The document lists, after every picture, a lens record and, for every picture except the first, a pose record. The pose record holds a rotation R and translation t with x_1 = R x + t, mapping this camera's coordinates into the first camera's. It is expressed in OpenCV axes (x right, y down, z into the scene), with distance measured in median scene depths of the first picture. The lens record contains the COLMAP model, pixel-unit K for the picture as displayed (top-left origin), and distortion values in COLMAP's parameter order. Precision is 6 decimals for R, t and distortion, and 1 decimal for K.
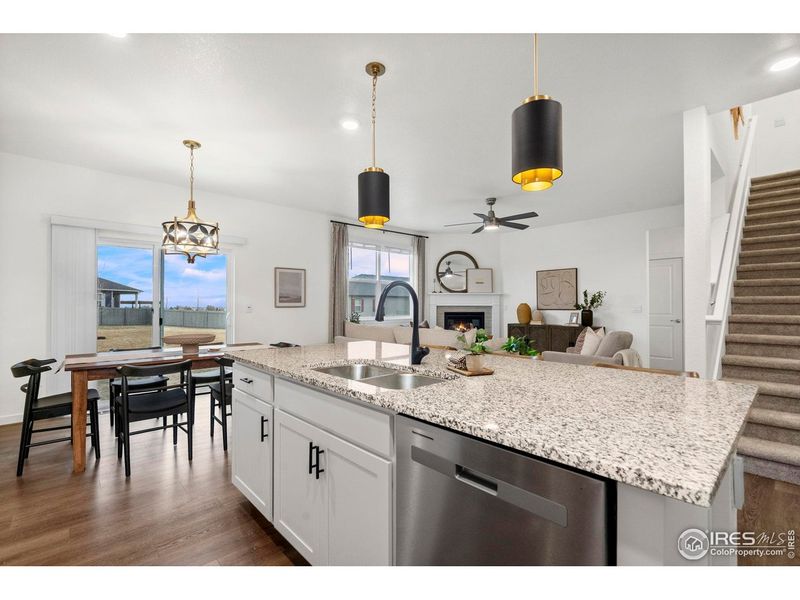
lens RADIAL K [[362.6, 0, 400.5], [0, 362.6, 302.9], [0, 0, 1]] dist [-0.000052, 0.000149]
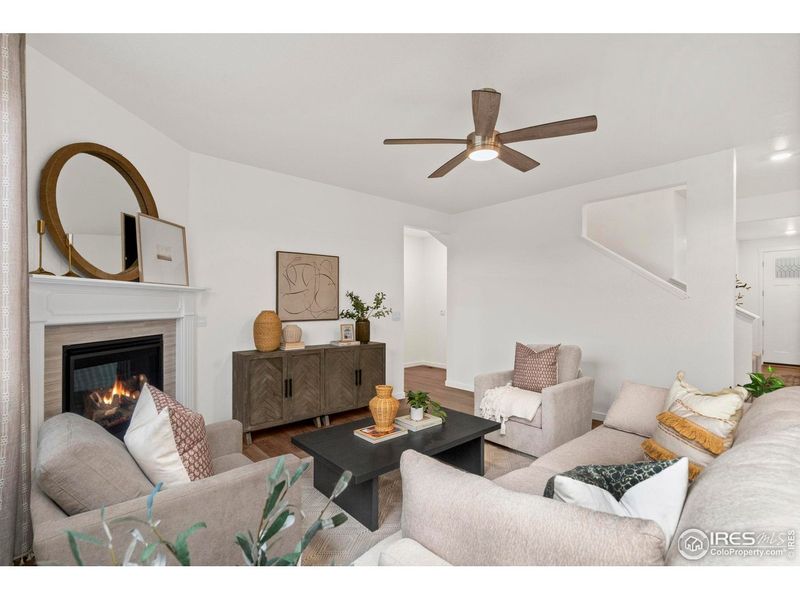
lens RADIAL K [[370.5, 0, 396.9], [0, 370.5, 299.6], [0, 0, 1]] dist [-0.002619, 0.000148]
pose [[0.035820, 0.011019, 0.999298, -0.176743], [-0.006807, 0.999919, -0.010782, -0.010272], [-0.999335, -0.006416, 0.035892, 0.824019]]
